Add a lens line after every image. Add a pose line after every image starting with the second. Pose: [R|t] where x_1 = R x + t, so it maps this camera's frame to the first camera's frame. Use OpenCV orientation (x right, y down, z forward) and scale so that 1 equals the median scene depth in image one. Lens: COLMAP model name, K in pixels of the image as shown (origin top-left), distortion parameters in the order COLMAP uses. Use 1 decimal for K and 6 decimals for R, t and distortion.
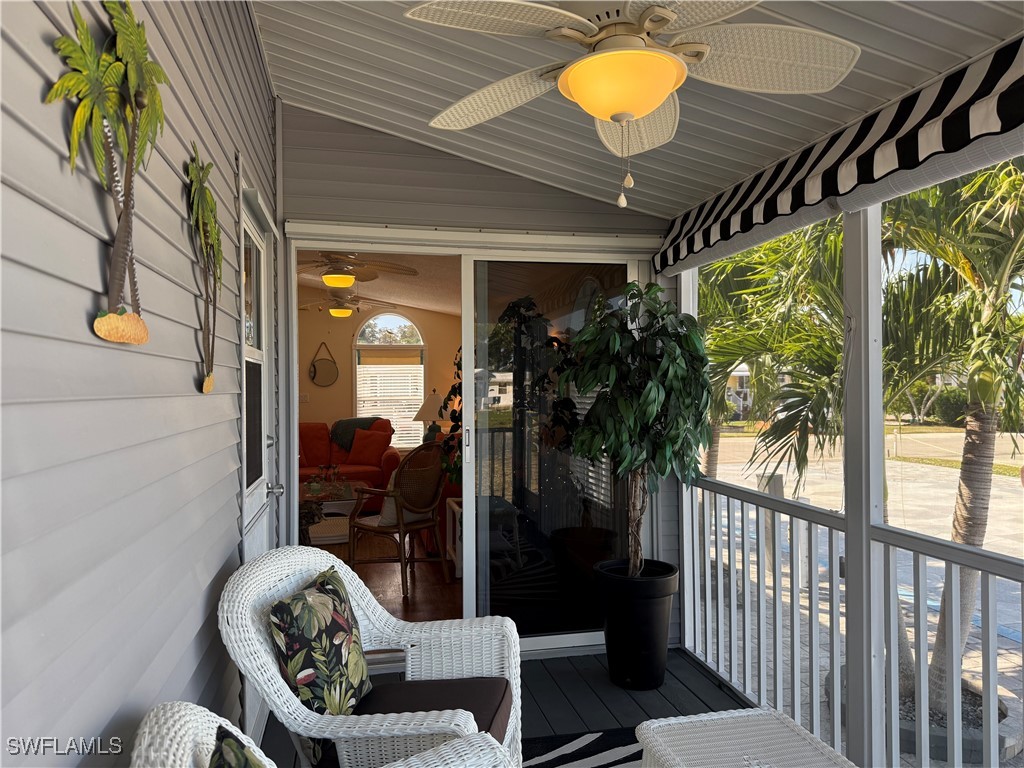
lens RADIAL K [[724.4, 0, 513.5], [0, 724.4, 384.6], [0, 0, 1]] dist [0.002693, 0.000408]
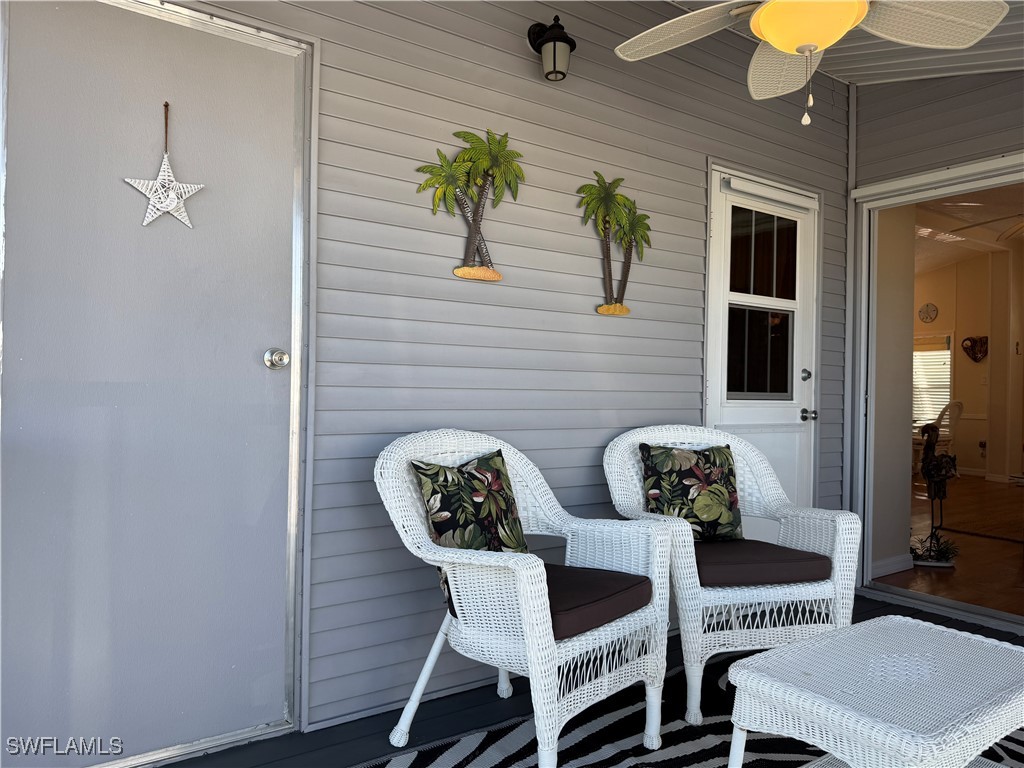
lens RADIAL K [[724.4, 0, 512.4], [0, 724.4, 384.1], [0, 0, 1]] dist [0.002693, 0.000408]
pose [[0.379256, 0.012267, -0.925210, 1.035028], [-0.011432, 0.999898, 0.008571, 0.160637], [0.925221, 0.007327, 0.379358, 0.133538]]
